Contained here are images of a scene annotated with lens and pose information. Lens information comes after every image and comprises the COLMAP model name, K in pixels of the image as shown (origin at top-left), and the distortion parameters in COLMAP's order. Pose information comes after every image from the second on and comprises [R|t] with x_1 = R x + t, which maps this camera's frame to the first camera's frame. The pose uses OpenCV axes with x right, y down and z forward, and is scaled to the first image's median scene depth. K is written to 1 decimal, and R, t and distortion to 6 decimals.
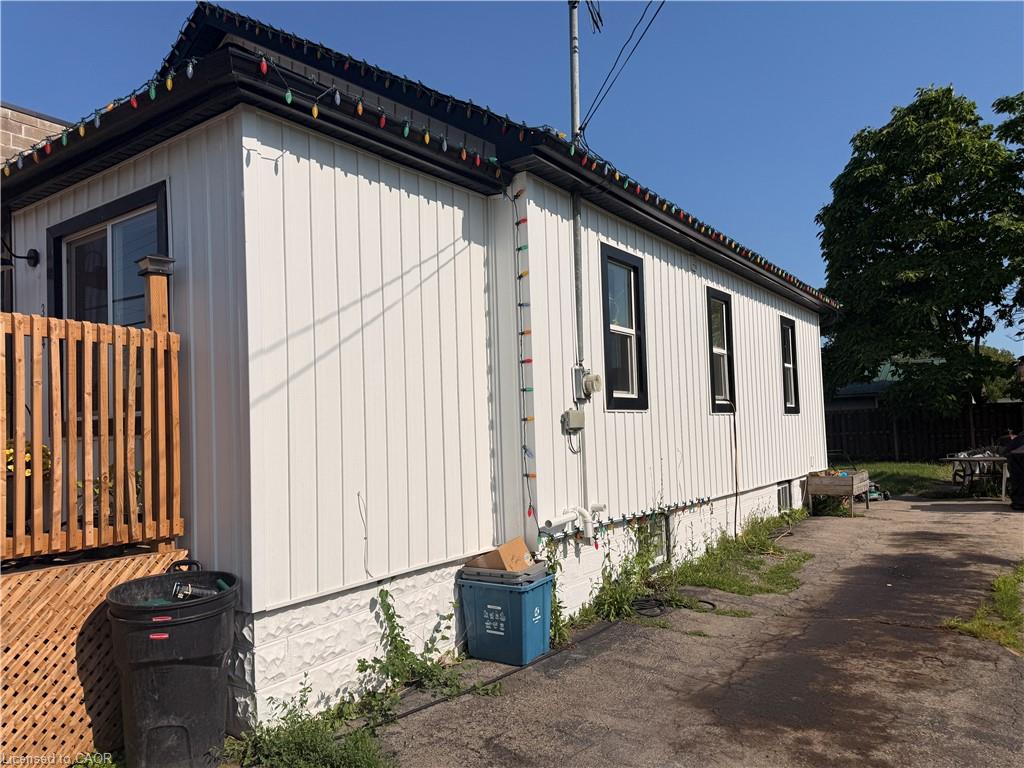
lens RADIAL K [[742.4, 0, 511.7], [0, 742.4, 392.8], [0, 0, 1]] dist [0.145944, -0.205379]
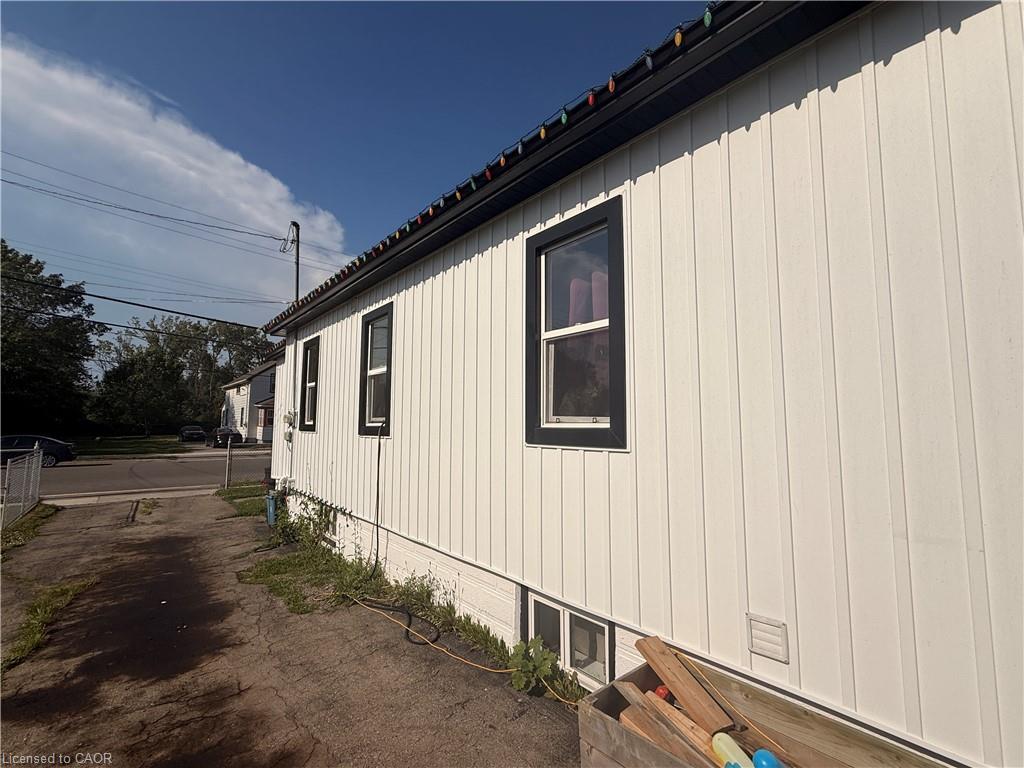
lens RADIAL K [[443.2, 0, 512.0], [0, 443.2, 384.0], [0, 0, 1]] dist [0.000188, 0.000045]
pose [[-0.257549, -0.046009, -0.965169, 1.236291], [0.069056, 0.995435, -0.065878, 0.016370], [0.963795, -0.083618, -0.253196, 2.068447]]
